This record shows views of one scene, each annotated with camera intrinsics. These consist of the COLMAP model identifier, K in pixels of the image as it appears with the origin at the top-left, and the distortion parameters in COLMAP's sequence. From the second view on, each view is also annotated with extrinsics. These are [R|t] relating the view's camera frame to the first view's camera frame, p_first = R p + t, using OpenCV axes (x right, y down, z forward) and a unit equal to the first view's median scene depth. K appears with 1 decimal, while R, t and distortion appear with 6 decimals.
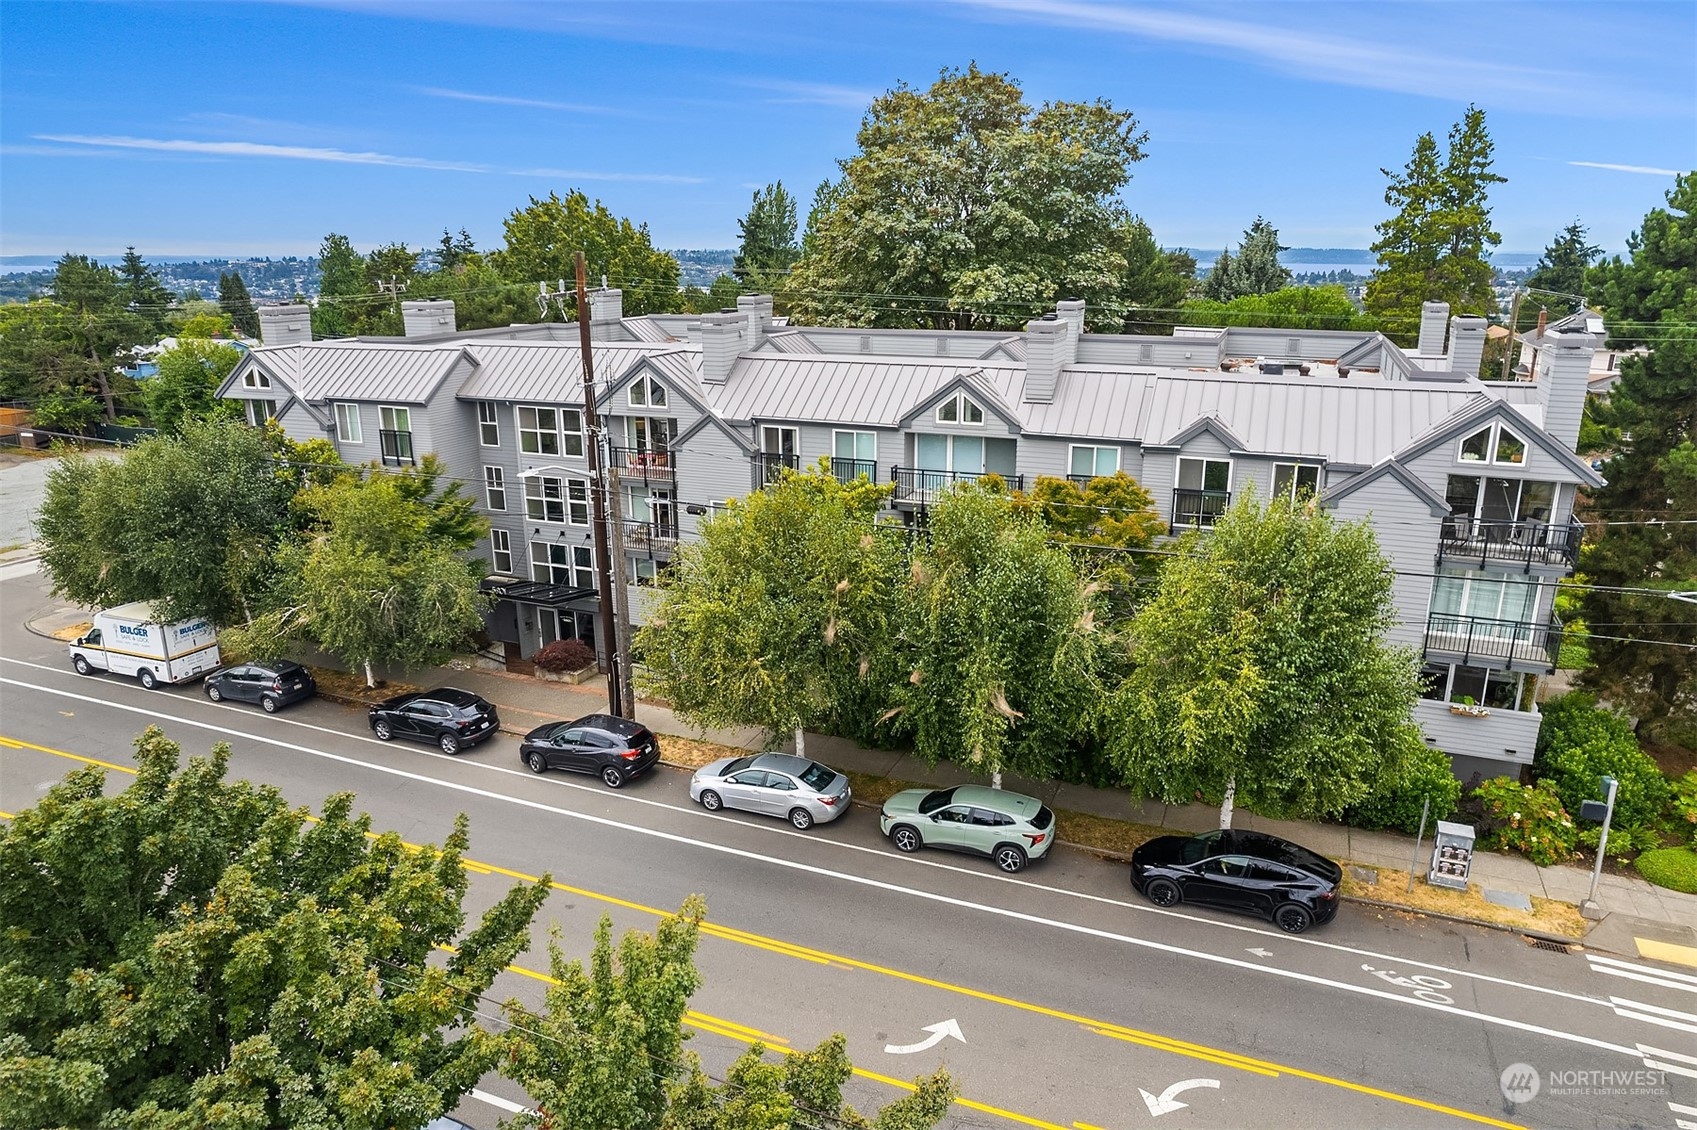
lens RADIAL K [[1083.0, 0, 847.9], [0, 1083.0, 571.4], [0, 0, 1]] dist [-0.070845, 0.066929]
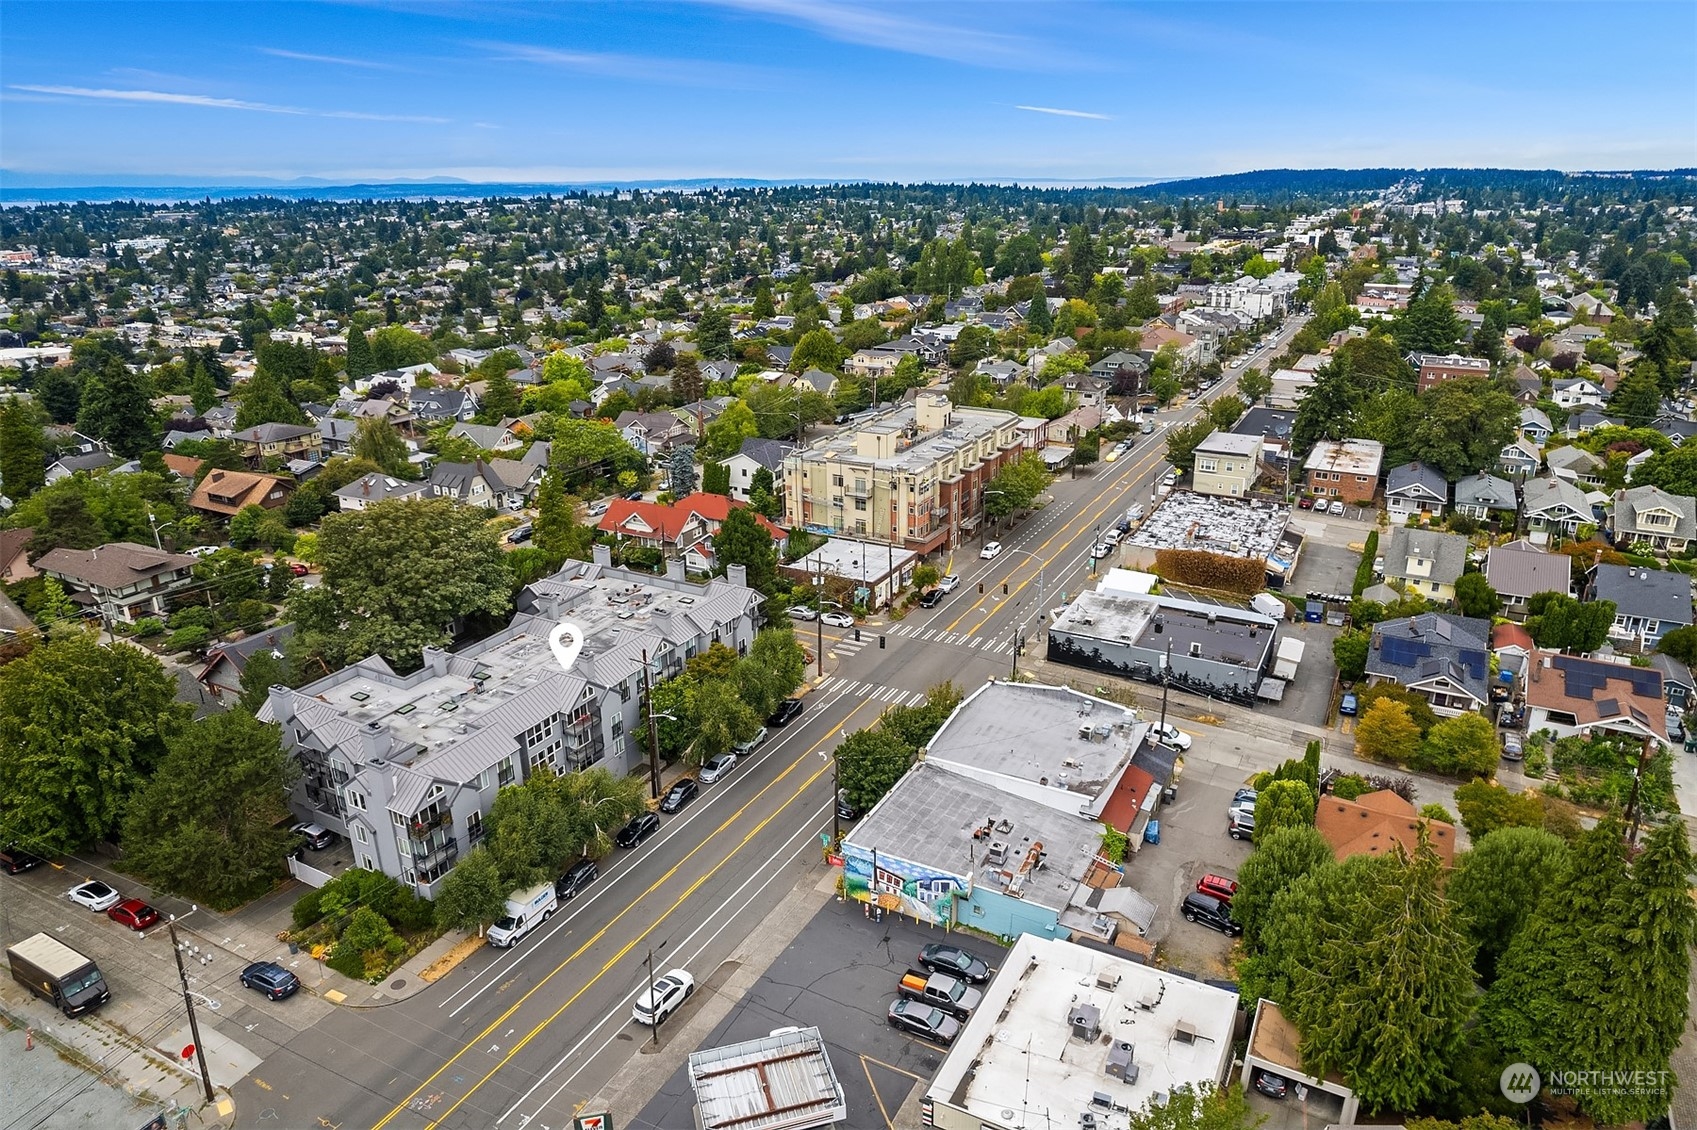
lens RADIAL K [[1083.0, 0, 847.9], [0, 1083.0, 571.4], [0, 0, 1]] dist [-0.070845, 0.066929]
pose [[0.110227, -0.340402, 0.933797, -3.131124], [0.296327, 0.908049, 0.296037, -1.301654], [-0.948705, 0.244078, 0.200962, -0.227921]]
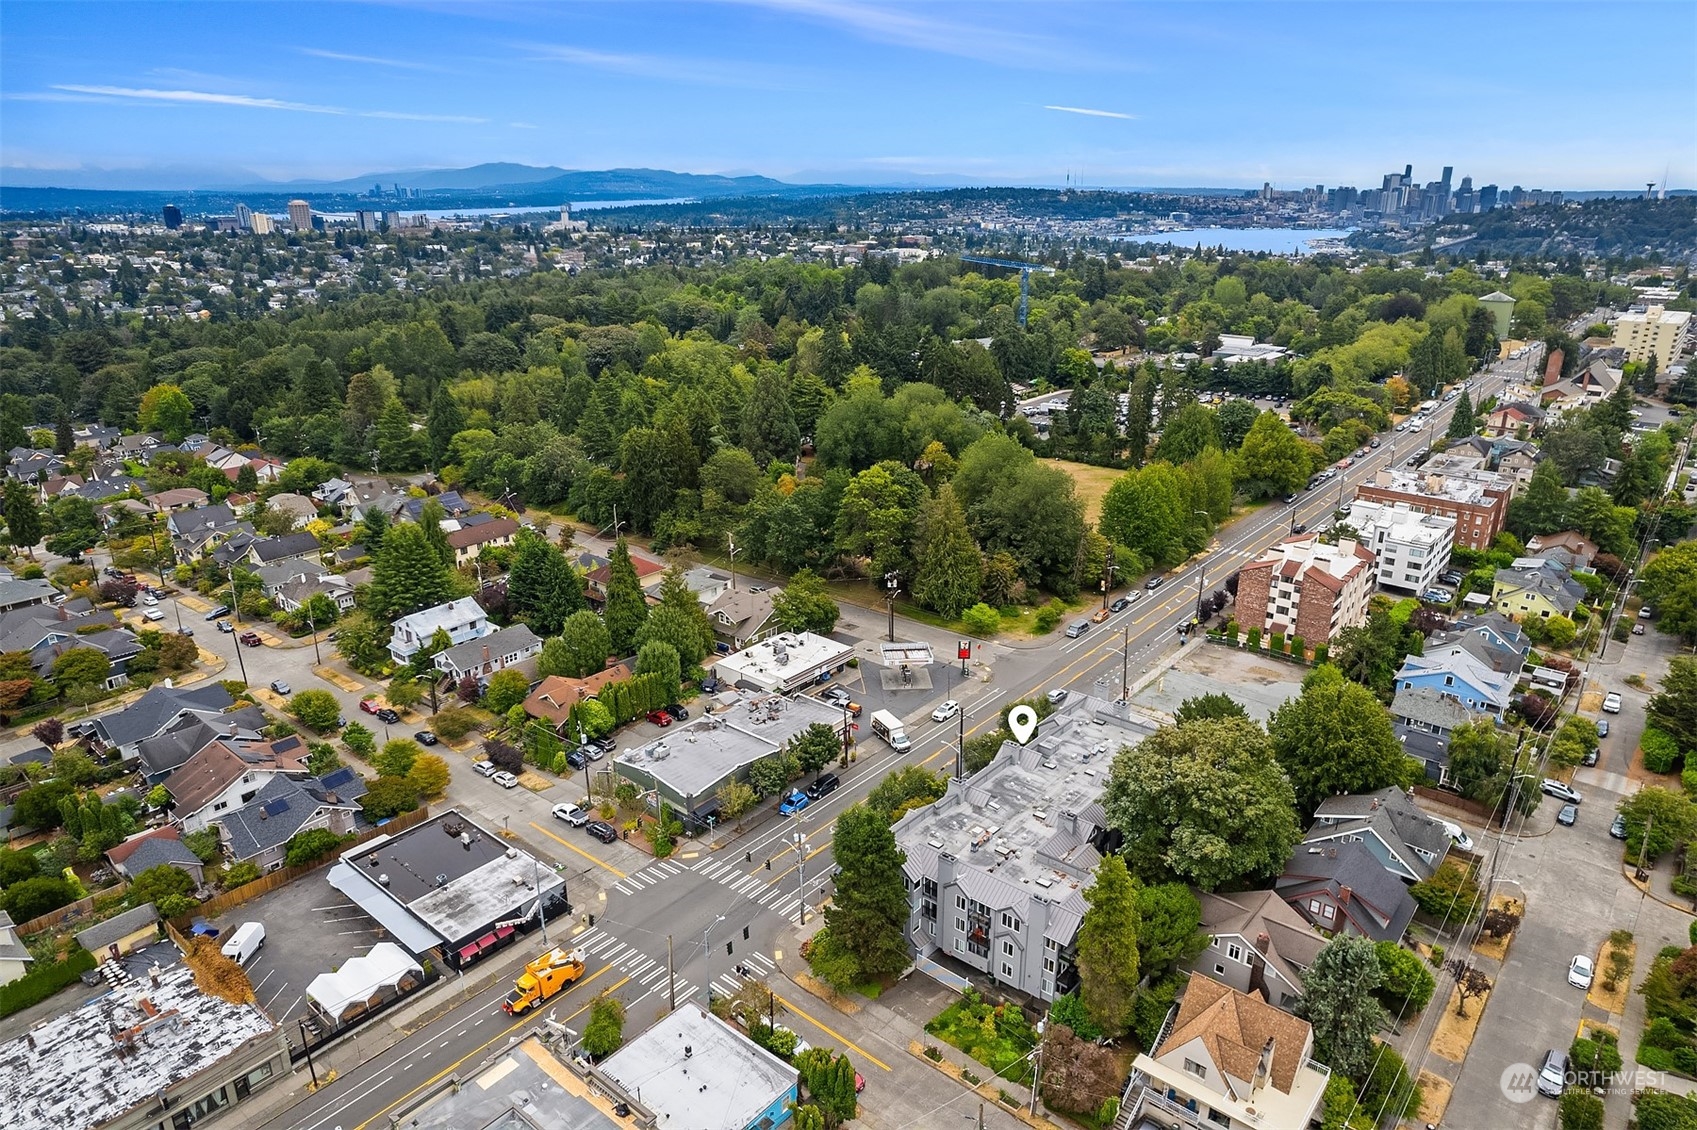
lens RADIAL K [[1083.0, 0, 847.9], [0, 1083.0, 571.4], [0, 0, 1]] dist [-0.070845, 0.066929]
pose [[-0.307285, 0.323322, -0.895008, 3.831445], [-0.277876, 0.869036, 0.409343, -2.570011], [0.910143, 0.374487, -0.177198, 1.199241]]
